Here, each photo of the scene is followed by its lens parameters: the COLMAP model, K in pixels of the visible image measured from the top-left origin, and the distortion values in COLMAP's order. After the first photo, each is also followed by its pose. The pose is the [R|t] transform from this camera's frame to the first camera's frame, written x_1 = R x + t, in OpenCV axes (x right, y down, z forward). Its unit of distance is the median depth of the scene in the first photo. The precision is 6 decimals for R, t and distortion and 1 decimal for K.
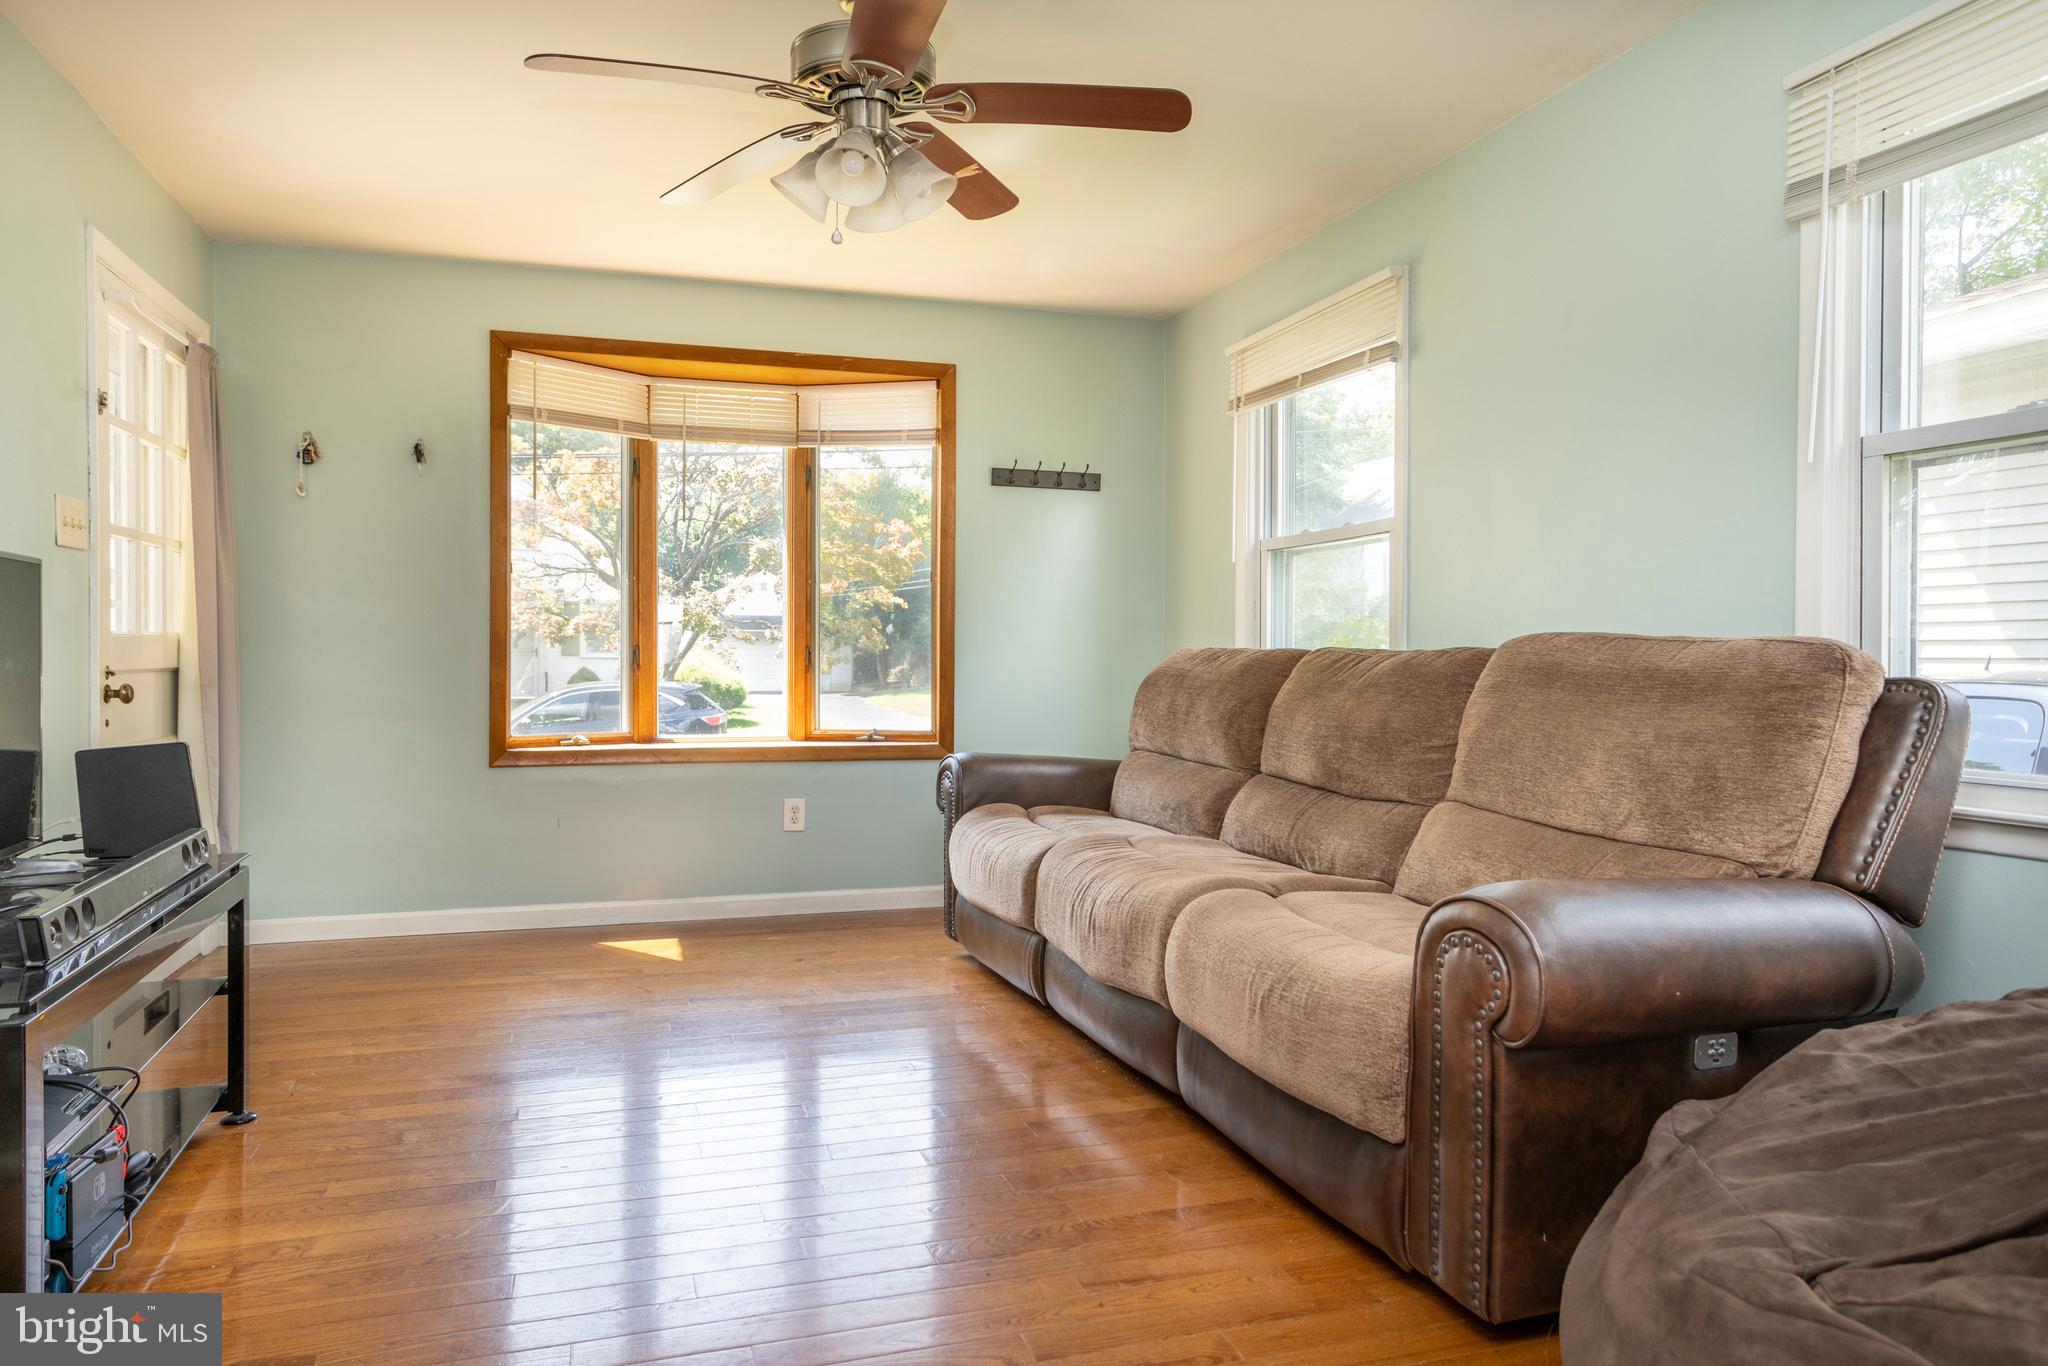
lens RADIAL K [[1433.7, 0, 1024.0], [0, 1433.7, 683.0], [0, 0, 1]] dist [0.045336, 0.000248]
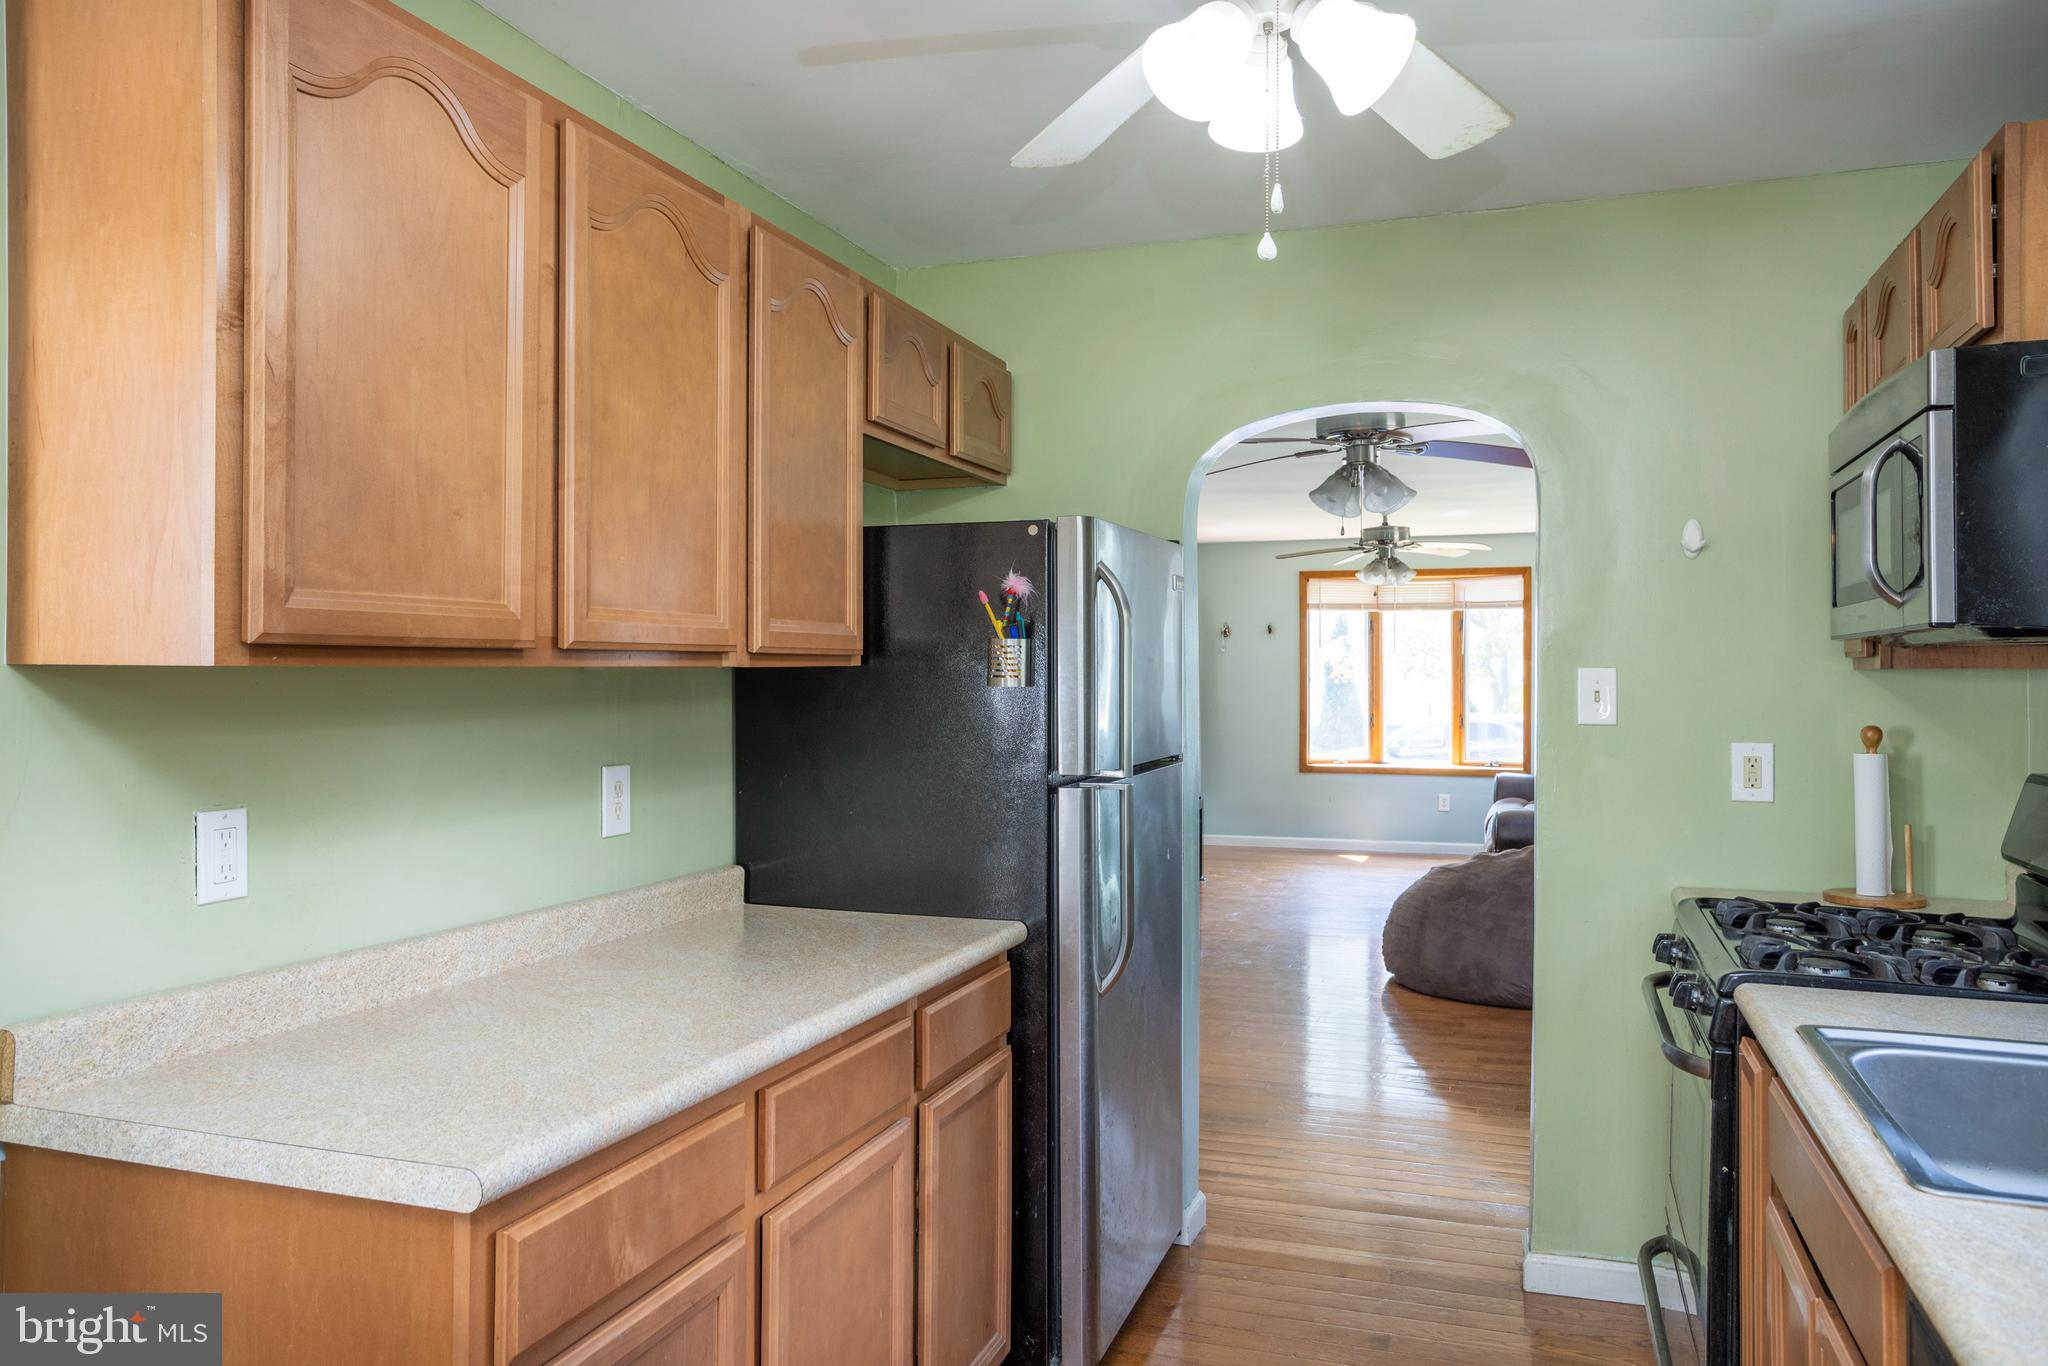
lens RADIAL K [[1455.4, 0, 1024.0], [0, 1455.4, 683.0], [0, 0, 1]] dist [-0.023410, 0.038790]
pose [[0.784138, 0.000795, -0.620586, 0.601760], [-0.001196, 0.999999, -0.000231, -0.068755], [0.620586, 0.000923, 0.784138, -0.878997]]
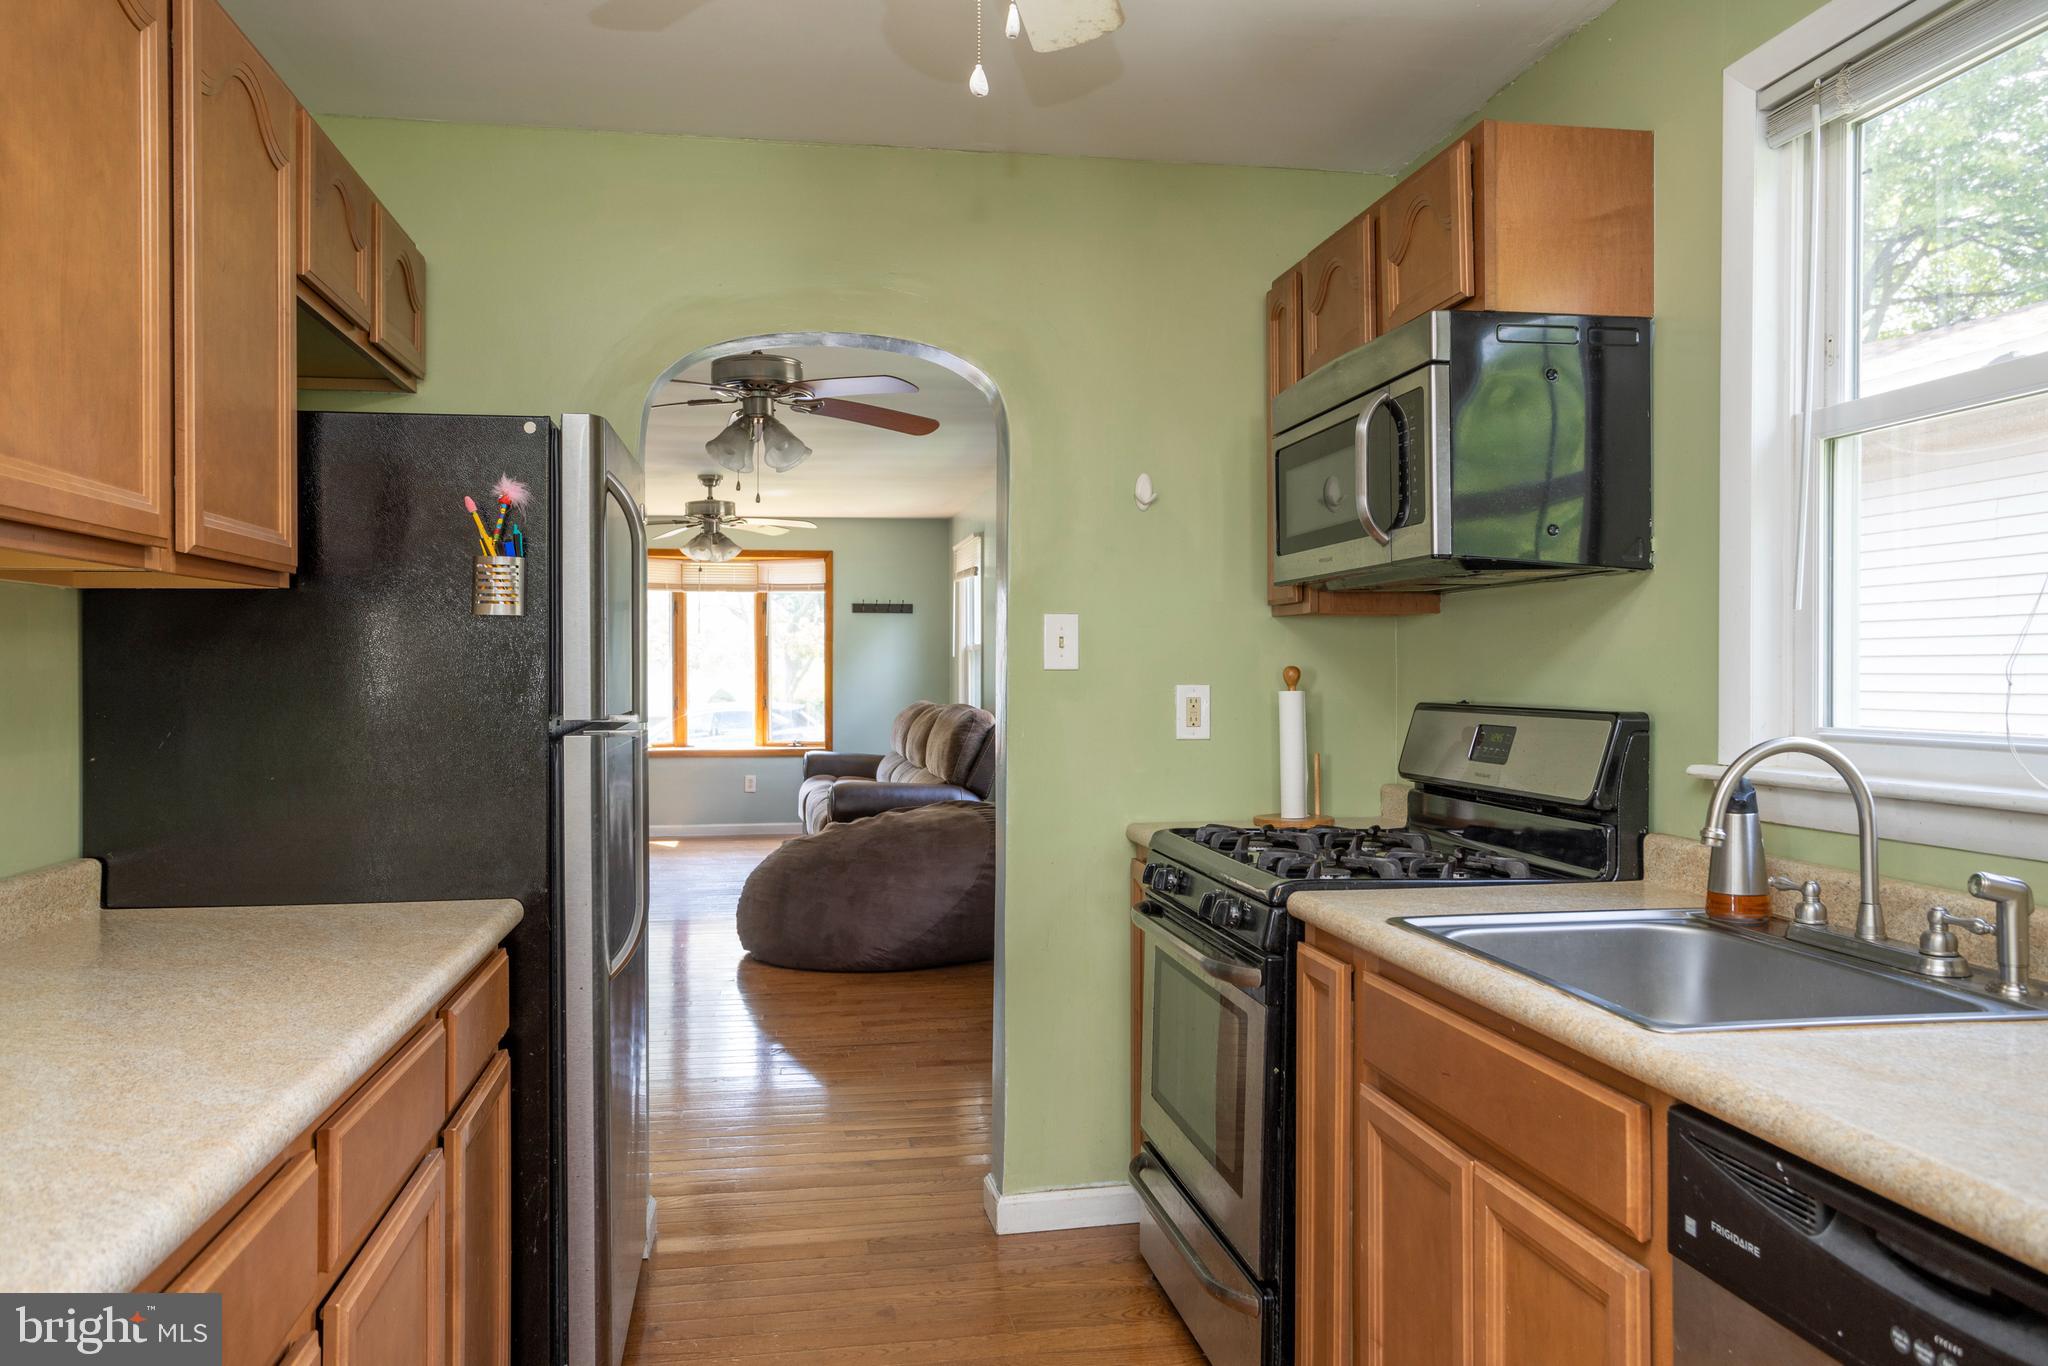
lens RADIAL K [[1455.4, 0, 1024.0], [0, 1455.4, 683.0], [0, 0, 1]] dist [-0.023410, 0.038790]
pose [[0.987106, -0.004603, -0.160000, 0.511889], [0.005407, 0.999975, 0.004588, -0.051848], [0.159975, -0.005394, 0.987106, -0.873266]]
